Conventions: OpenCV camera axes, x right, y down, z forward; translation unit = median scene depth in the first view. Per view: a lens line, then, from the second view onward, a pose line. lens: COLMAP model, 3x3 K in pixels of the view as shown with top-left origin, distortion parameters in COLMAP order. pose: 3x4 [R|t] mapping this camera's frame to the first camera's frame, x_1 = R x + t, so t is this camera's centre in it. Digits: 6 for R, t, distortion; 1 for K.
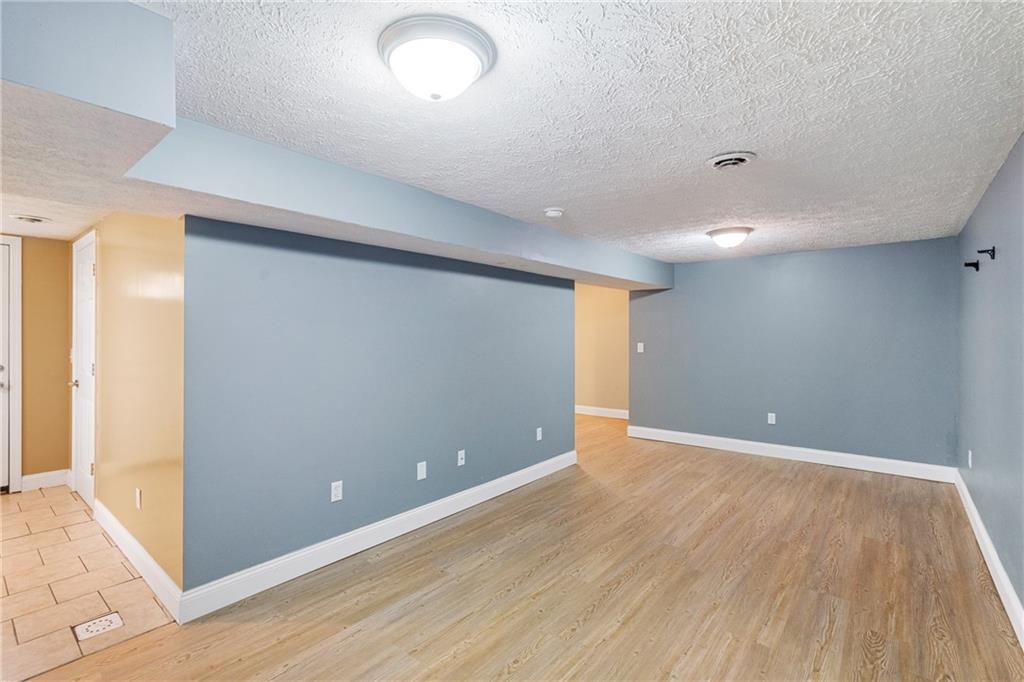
lens RADIAL K [[470.5, 0, 509.5], [0, 470.5, 336.2], [0, 0, 1]] dist [-0.001413, 0.003213]
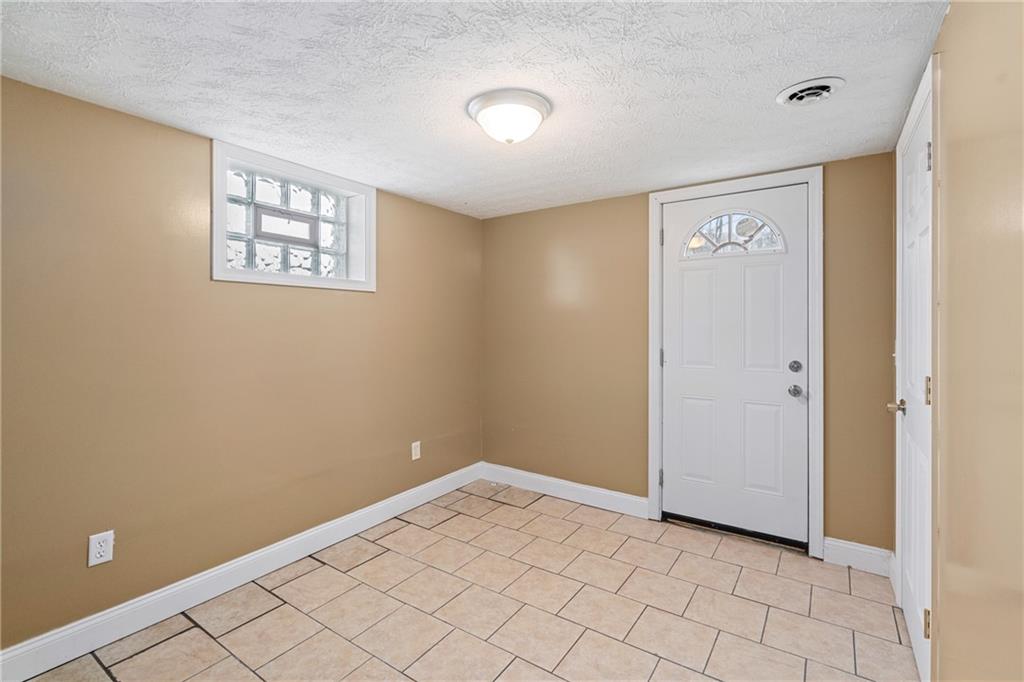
lens RADIAL K [[470.5, 0, 504.1], [0, 470.5, 320.5], [0, 0, 1]] dist [-0.001413, 0.003213]
pose [[0.088353, -0.009068, -0.996048, -0.486980], [-0.008597, 0.999914, -0.009865, 0.013837], [0.996052, 0.009435, 0.088268, 0.572923]]
